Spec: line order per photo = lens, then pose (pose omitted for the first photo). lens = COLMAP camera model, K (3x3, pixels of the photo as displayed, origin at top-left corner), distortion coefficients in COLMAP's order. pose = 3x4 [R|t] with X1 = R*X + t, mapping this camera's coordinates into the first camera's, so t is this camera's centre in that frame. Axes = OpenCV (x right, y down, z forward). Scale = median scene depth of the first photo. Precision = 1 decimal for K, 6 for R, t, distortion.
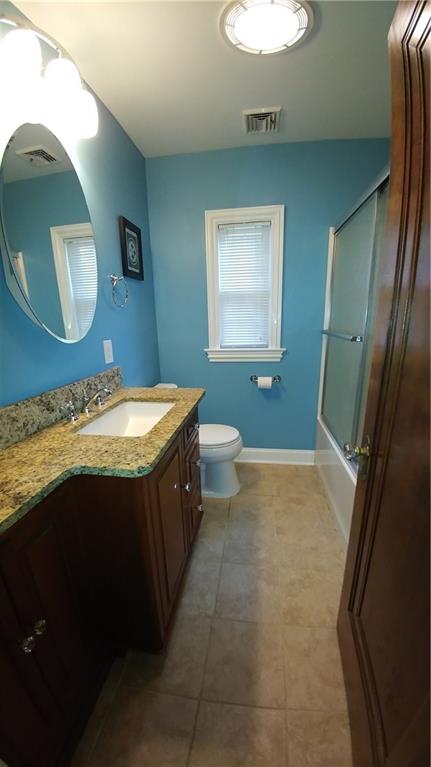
lens RADIAL K [[286.7, 0, 215.5], [0, 286.7, 383.5], [0, 0, 1]] dist [-0.000243, -0.021379]
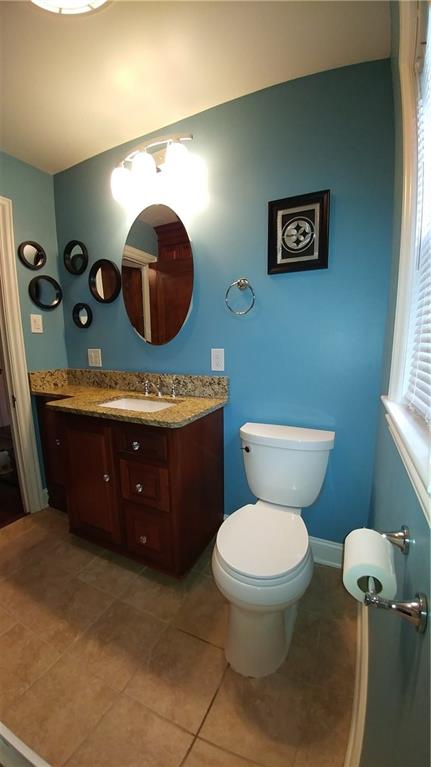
lens RADIAL K [[286.7, 0, 215.5], [0, 286.7, 383.5], [0, 0, 1]] dist [-0.000243, -0.021379]
pose [[-0.308097, 0.182369, -0.933712, 0.703016], [-0.194594, 0.948624, 0.249492, -0.331849], [0.931241, 0.258562, -0.256780, 1.485806]]
